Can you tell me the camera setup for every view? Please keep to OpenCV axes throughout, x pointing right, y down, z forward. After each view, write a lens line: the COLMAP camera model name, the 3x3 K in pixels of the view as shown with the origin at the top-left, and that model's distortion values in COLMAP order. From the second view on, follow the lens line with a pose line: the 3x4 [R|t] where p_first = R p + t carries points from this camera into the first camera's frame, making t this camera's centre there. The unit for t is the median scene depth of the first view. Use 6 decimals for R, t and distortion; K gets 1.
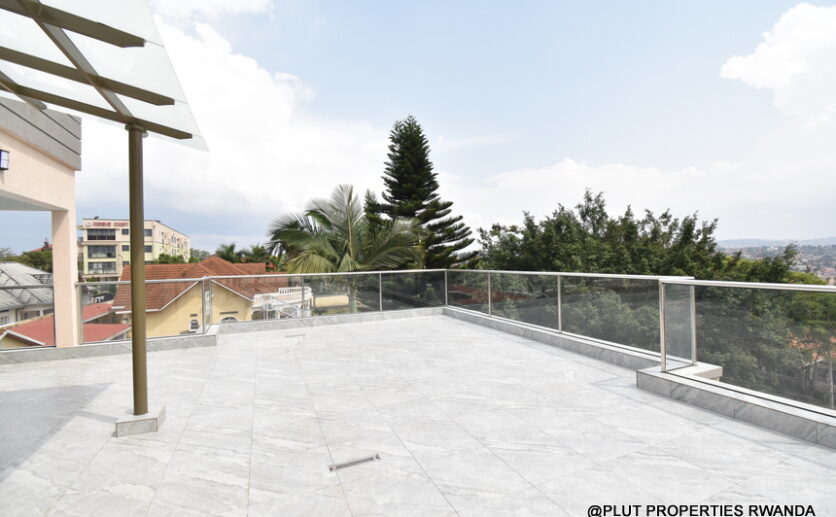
lens RADIAL K [[366.9, 0, 415.2], [0, 366.9, 257.9], [0, 0, 1]] dist [0.024947, -0.027724]
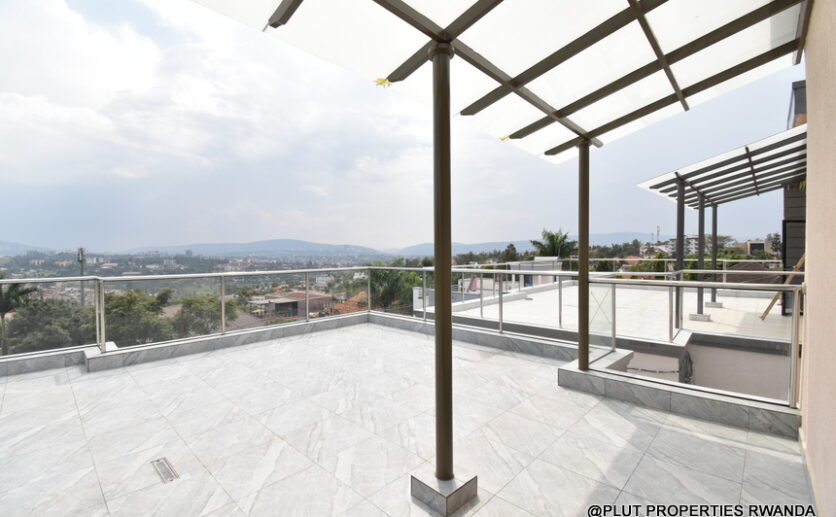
lens RADIAL K [[366.9, 0, 415.2], [0, 366.9, 257.9], [0, 0, 1]] dist [0.024947, -0.027724]
pose [[-0.400467, 0.014843, 0.916191, -0.944996], [0.012838, 0.999862, -0.010587, 0.017719], [-0.916221, 0.007522, -0.400602, 0.566508]]
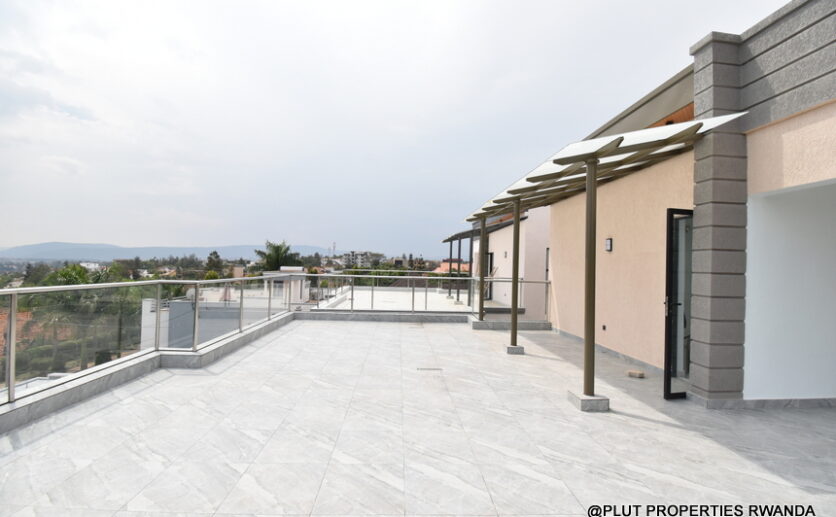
lens RADIAL K [[366.9, 0, 415.2], [0, 366.9, 257.9], [0, 0, 1]] dist [0.024947, -0.027724]
pose [[-0.939751, 0.005321, 0.341818, -0.559675], [-0.006655, 0.999405, -0.033856, 0.014122], [-0.341795, -0.034091, -0.939156, 2.113019]]
